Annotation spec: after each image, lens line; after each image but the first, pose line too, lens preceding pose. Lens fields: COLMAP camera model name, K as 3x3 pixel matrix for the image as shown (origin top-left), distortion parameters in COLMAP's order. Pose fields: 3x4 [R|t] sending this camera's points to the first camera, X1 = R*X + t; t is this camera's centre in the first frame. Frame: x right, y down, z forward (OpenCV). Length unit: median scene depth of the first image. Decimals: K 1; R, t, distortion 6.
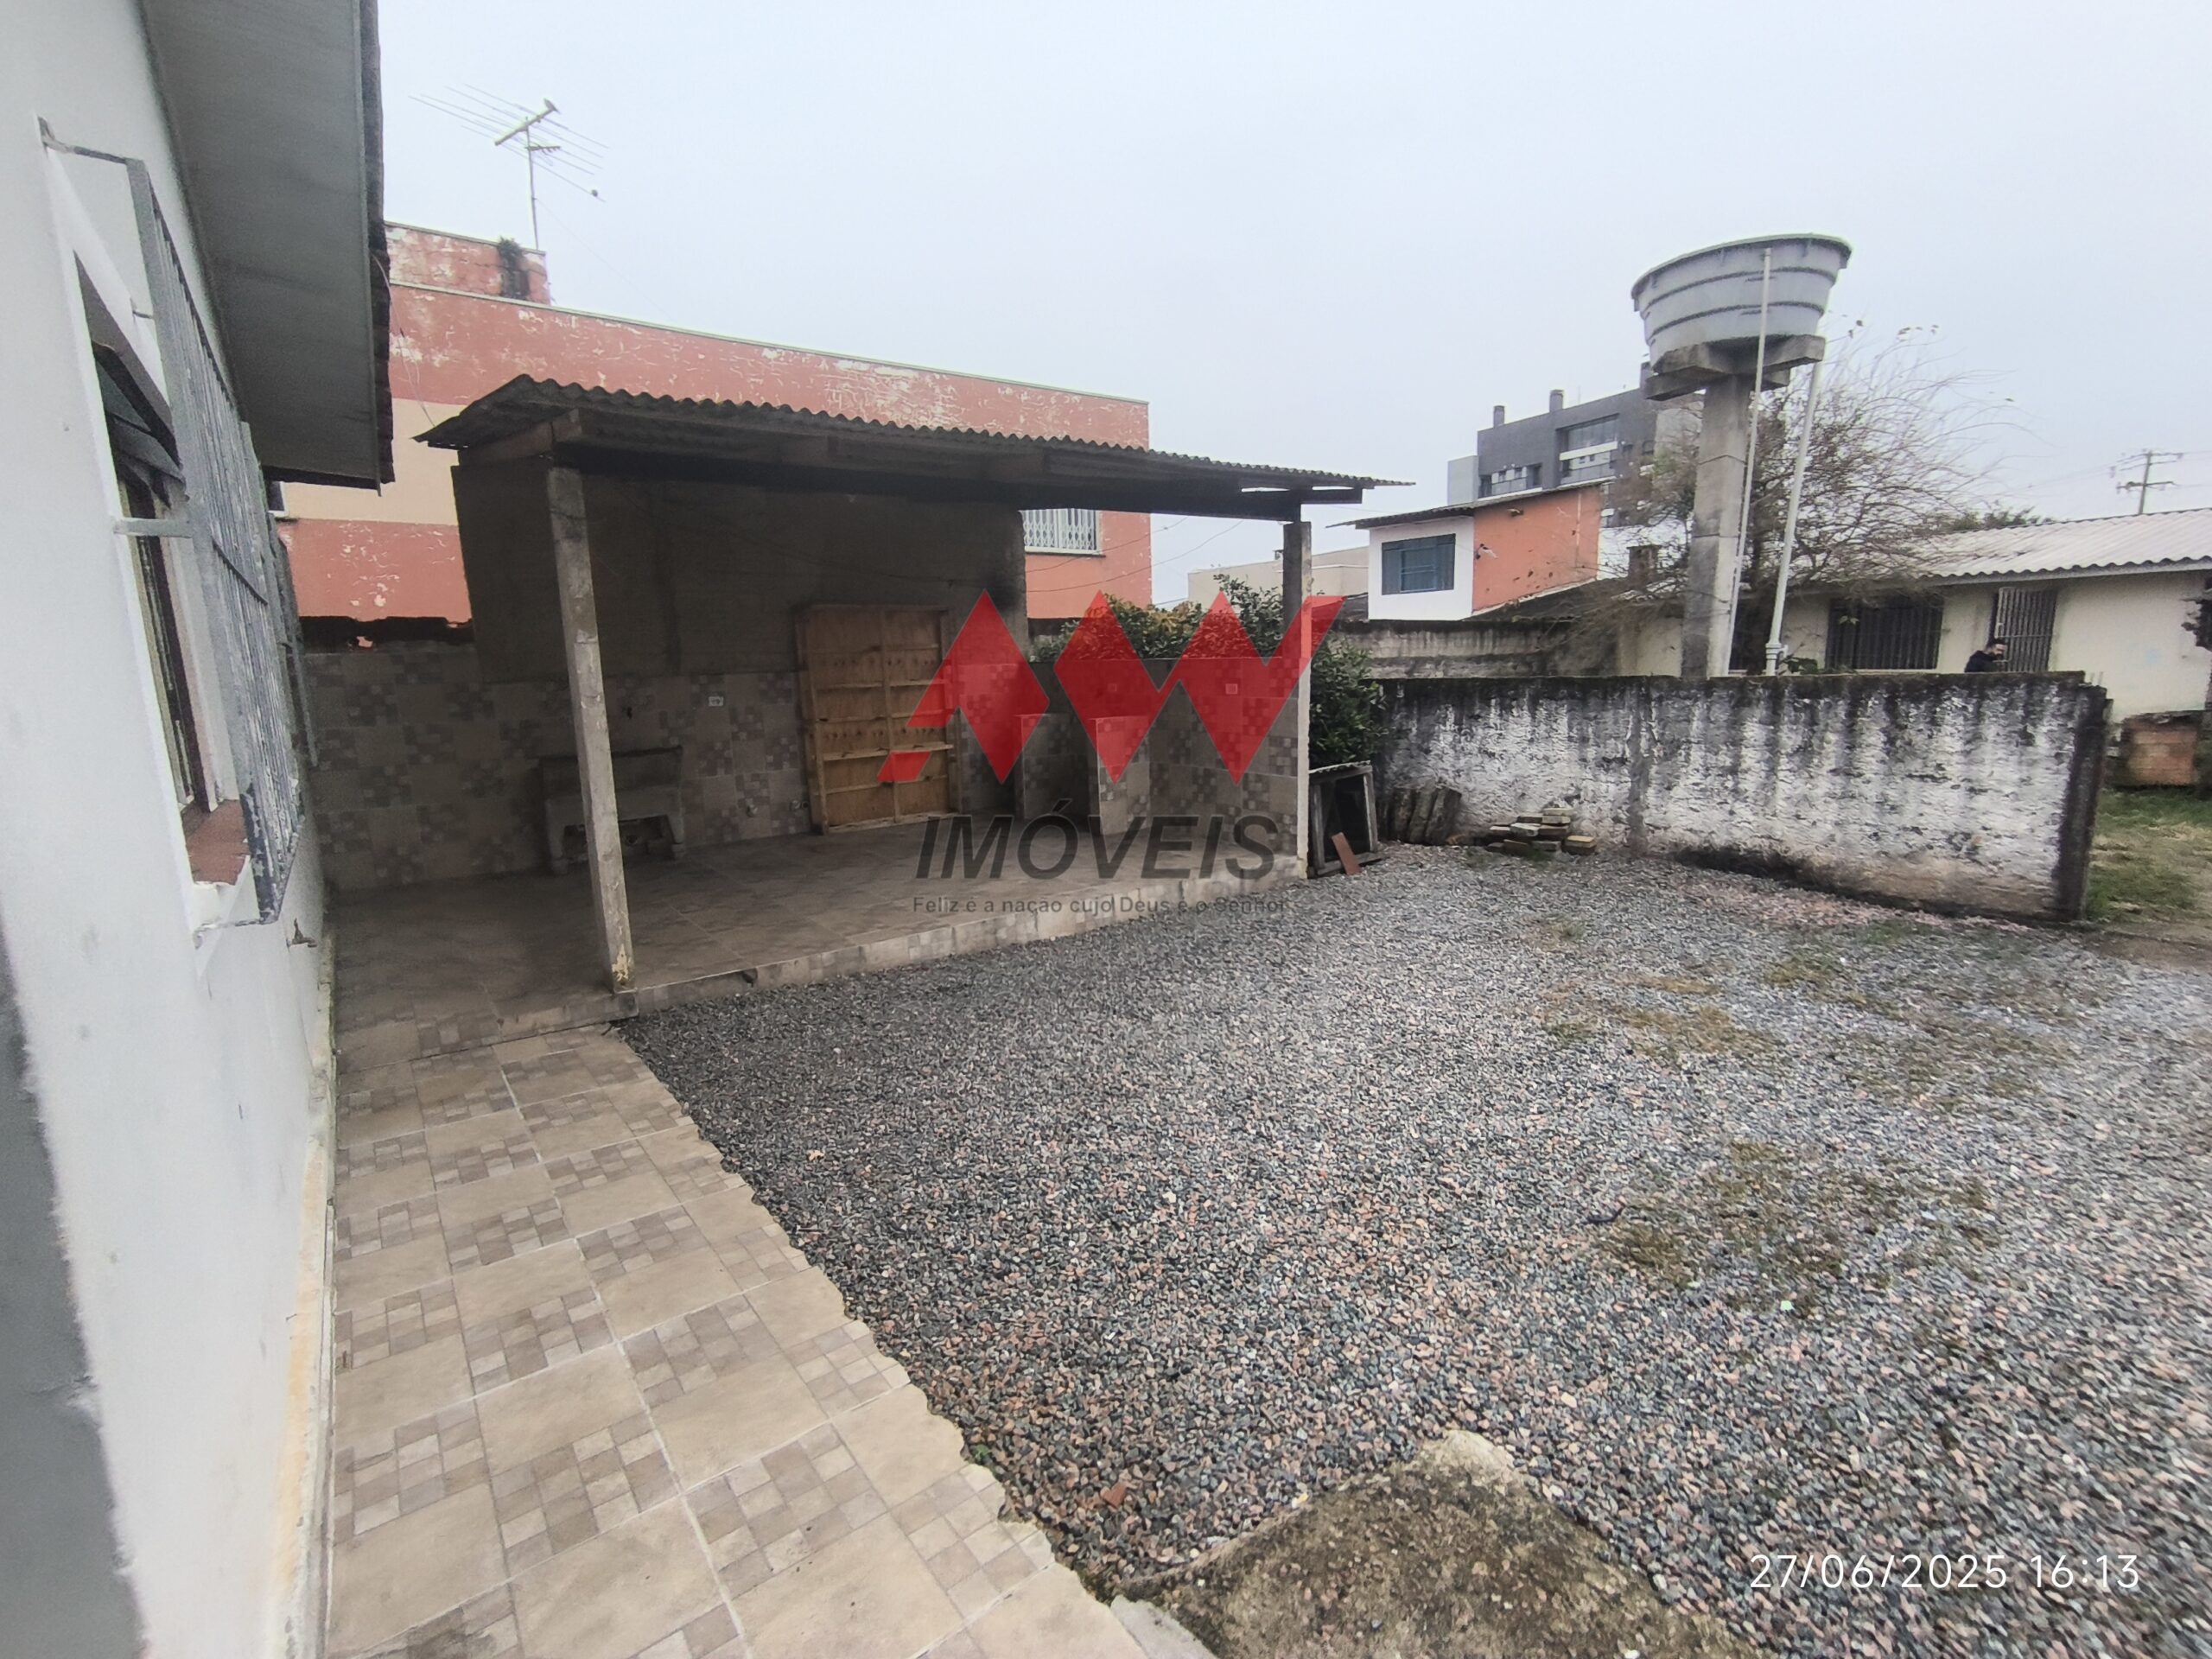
lens RADIAL K [[1014.0, 0, 1111.8], [0, 1014.0, 833.3], [0, 0, 1]] dist [-0.016150, 0.012874]
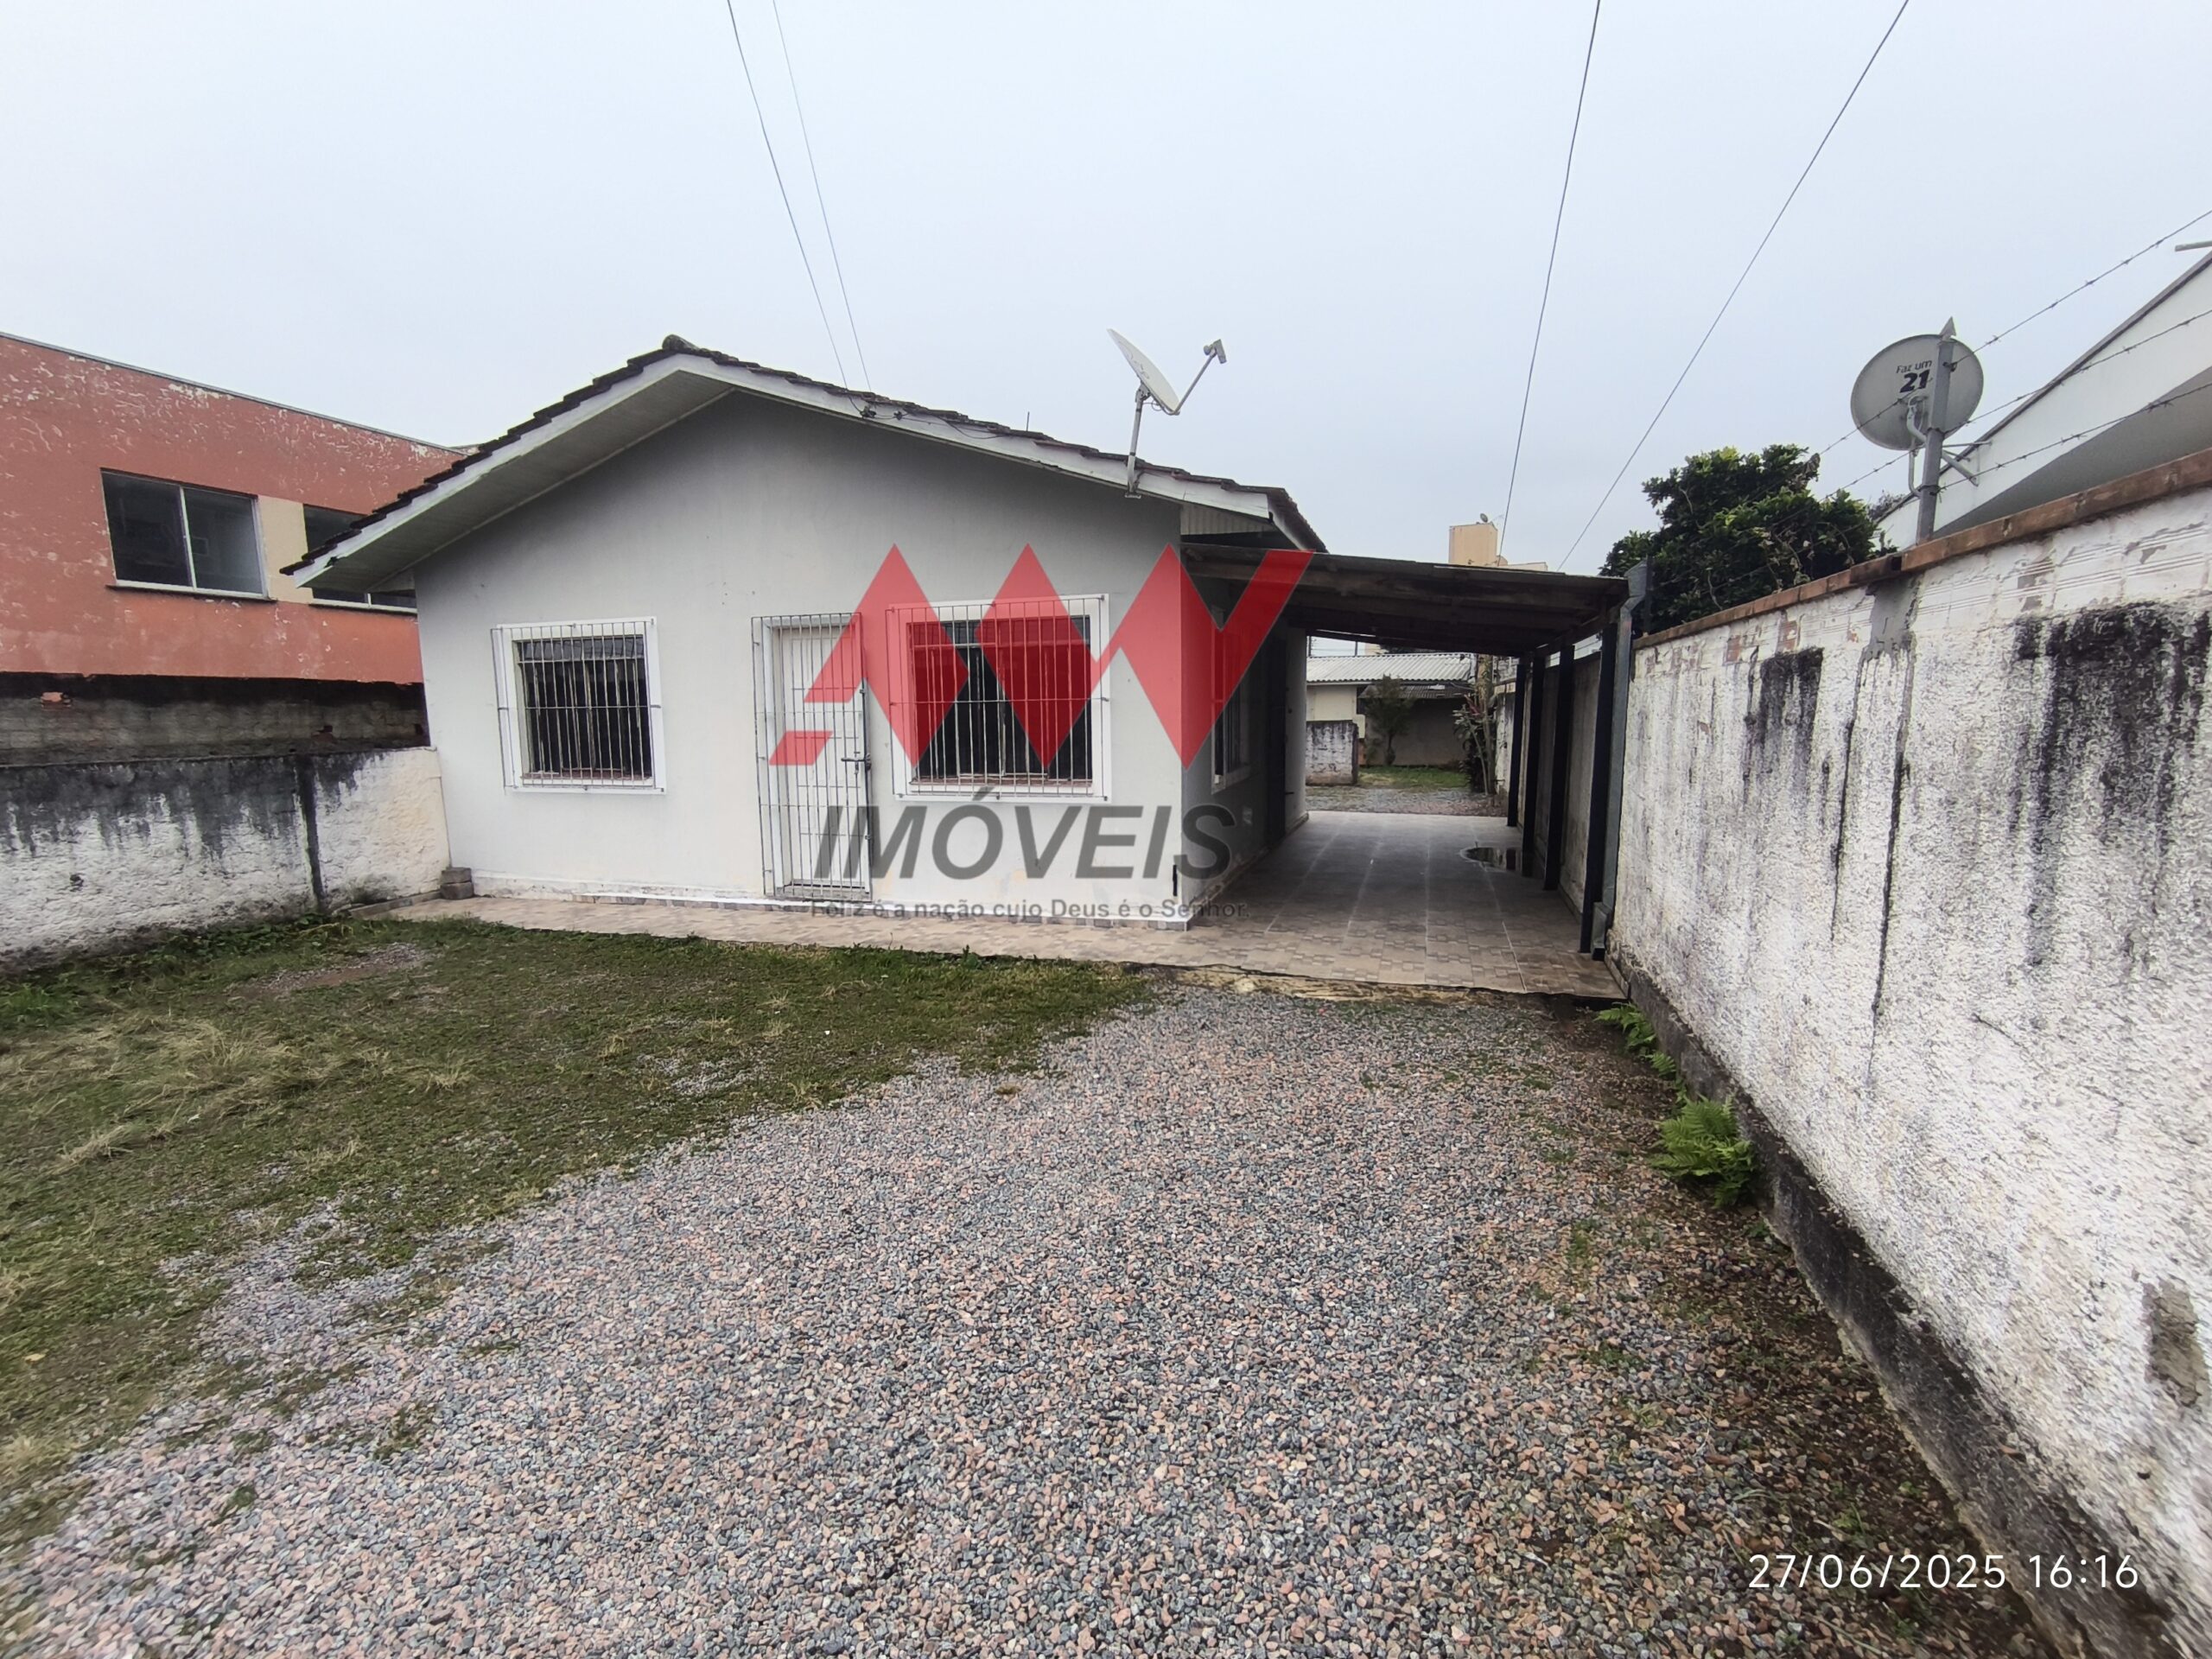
lens RADIAL K [[1014.0, 0, 1106.4], [0, 1014.0, 836.2], [0, 0, 1]] dist [-0.016150, 0.012874]
pose [[0.826179, -0.060860, 0.560111, -1.863364], [0.093669, 0.995150, -0.030034, 0.287826], [-0.555566, 0.077279, 0.827873, -1.533488]]
